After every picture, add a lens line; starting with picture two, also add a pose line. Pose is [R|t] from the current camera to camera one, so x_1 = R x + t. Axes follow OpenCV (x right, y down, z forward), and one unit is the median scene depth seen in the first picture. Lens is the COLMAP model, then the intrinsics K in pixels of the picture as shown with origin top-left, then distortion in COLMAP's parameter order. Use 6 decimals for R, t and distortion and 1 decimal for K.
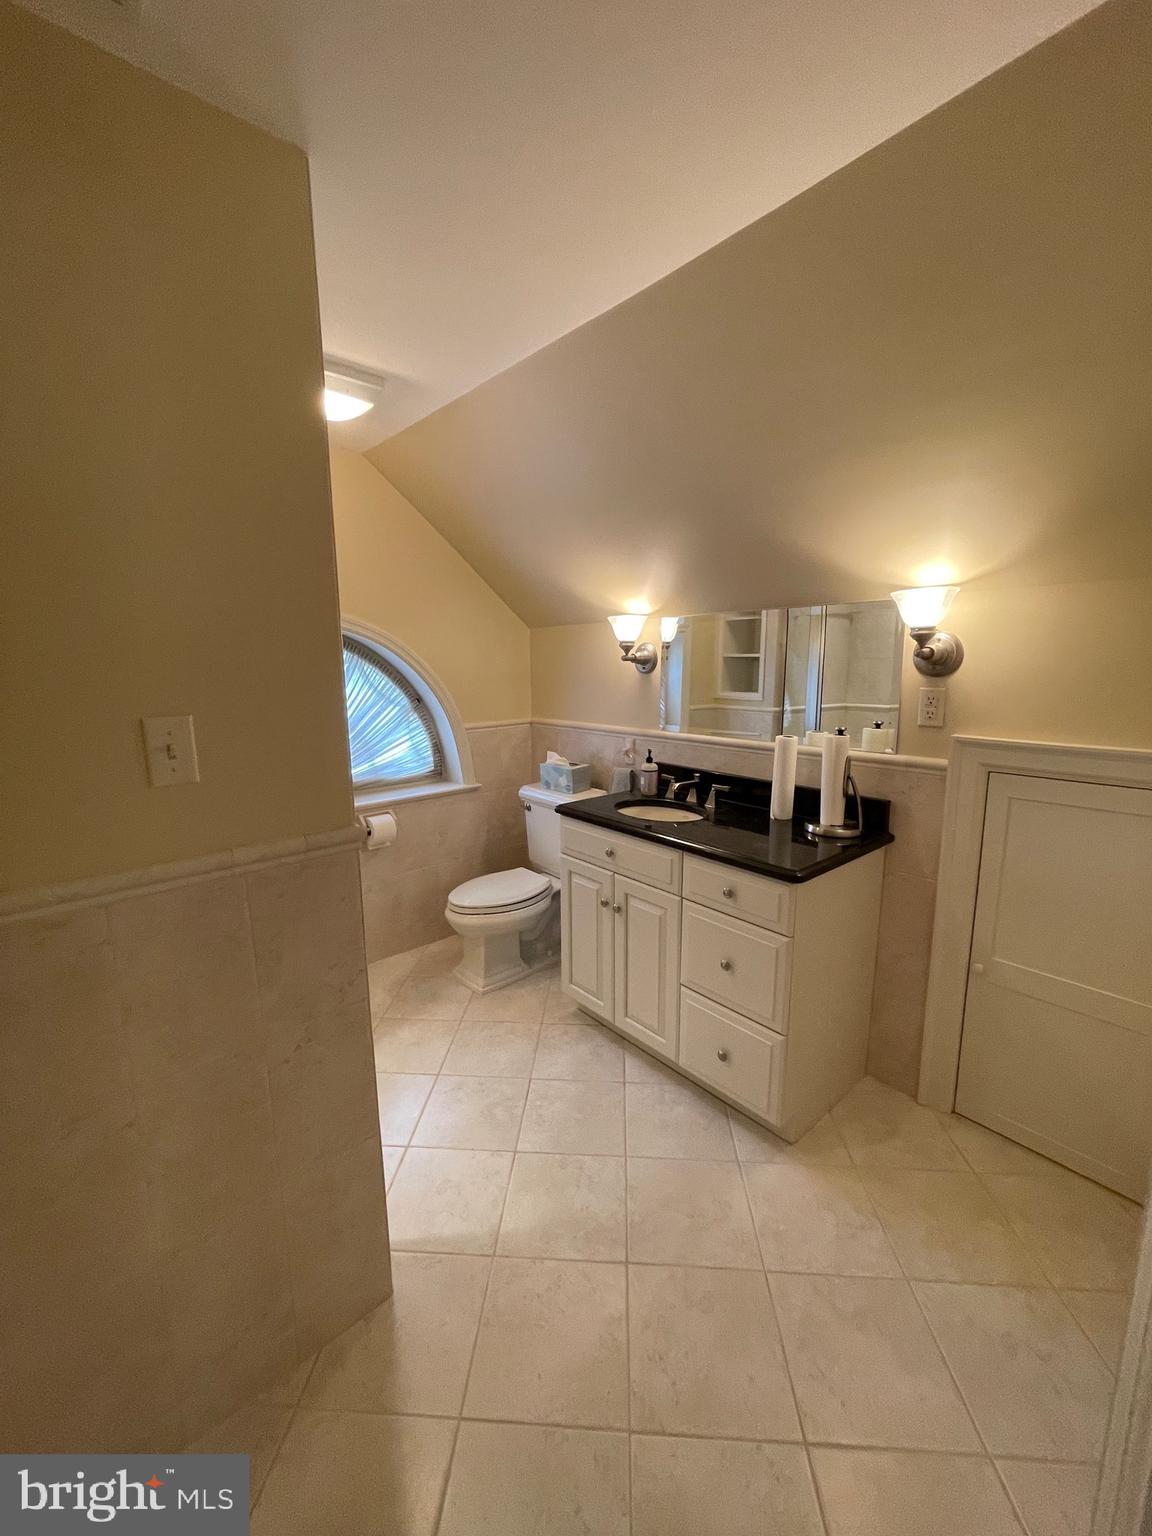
lens RADIAL K [[622.4, 0, 566.9], [0, 622.4, 772.0], [0, 0, 1]] dist [-0.004541, 0.001308]
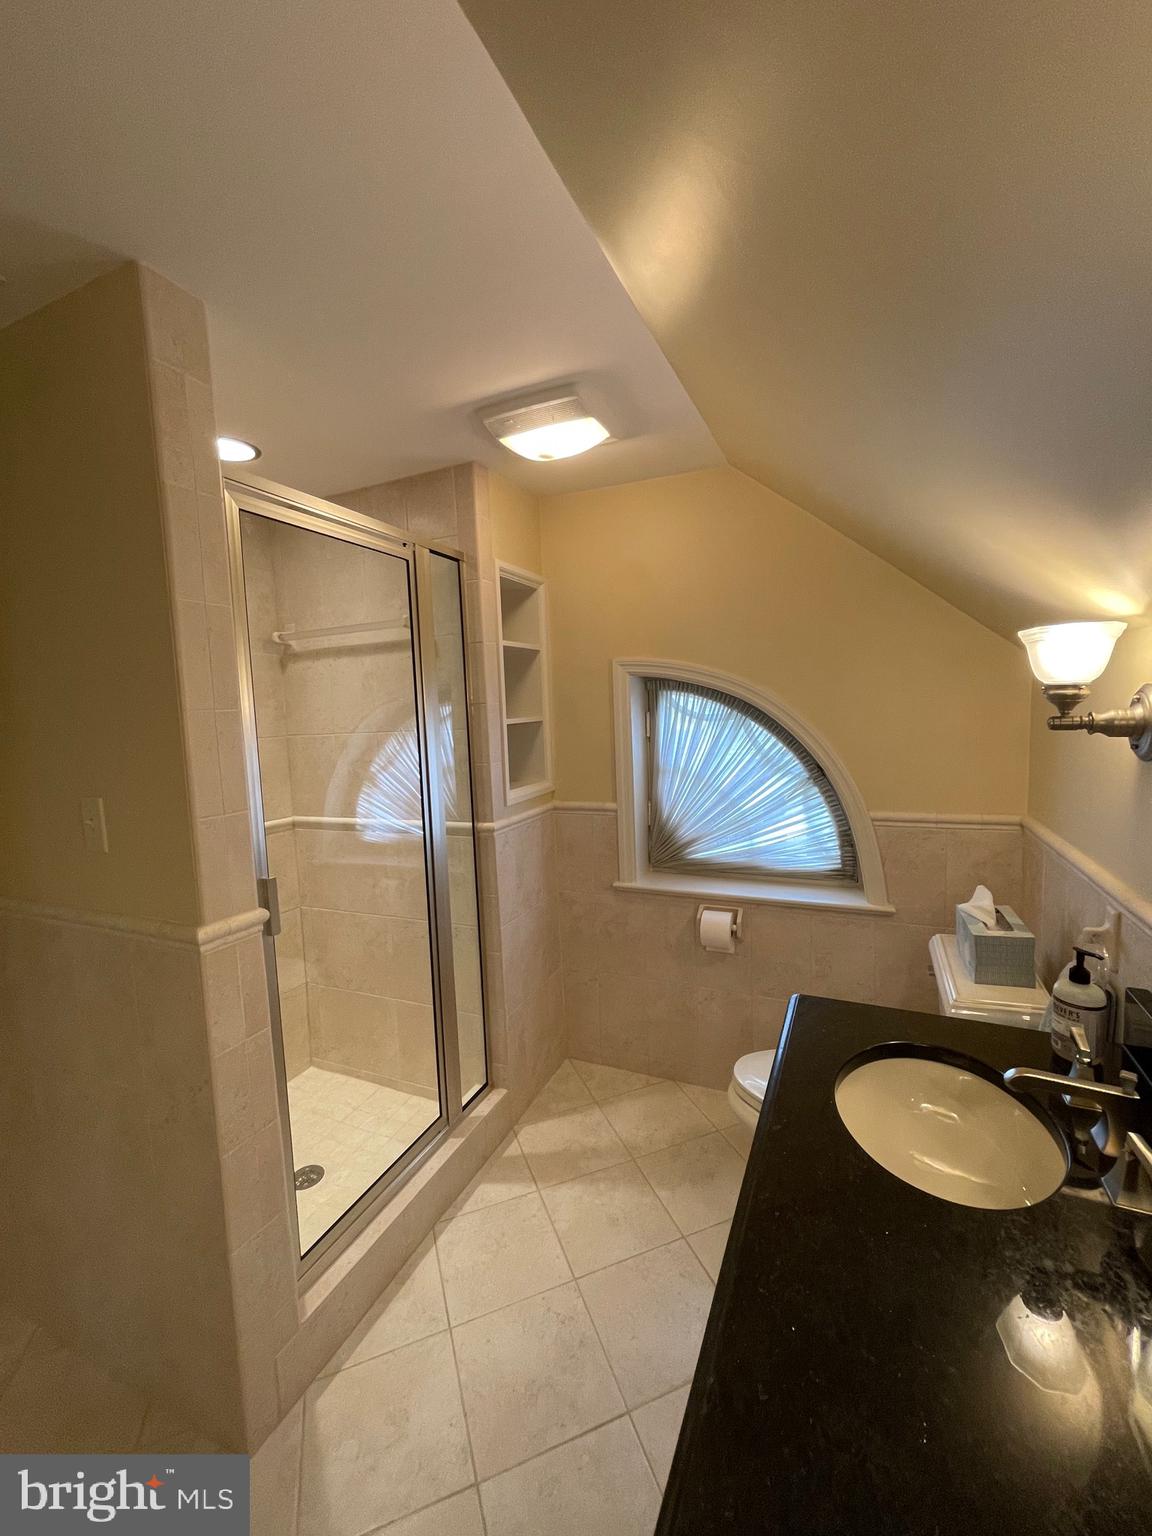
lens RADIAL K [[622.4, 0, 578.4], [0, 622.4, 767.5], [0, 0, 1]] dist [-0.004541, 0.001308]
pose [[0.425380, 0.086202, -0.900900, 0.296454], [-0.131348, 0.990794, 0.032784, -0.105820], [0.895433, 0.104386, 0.432786, 0.444865]]
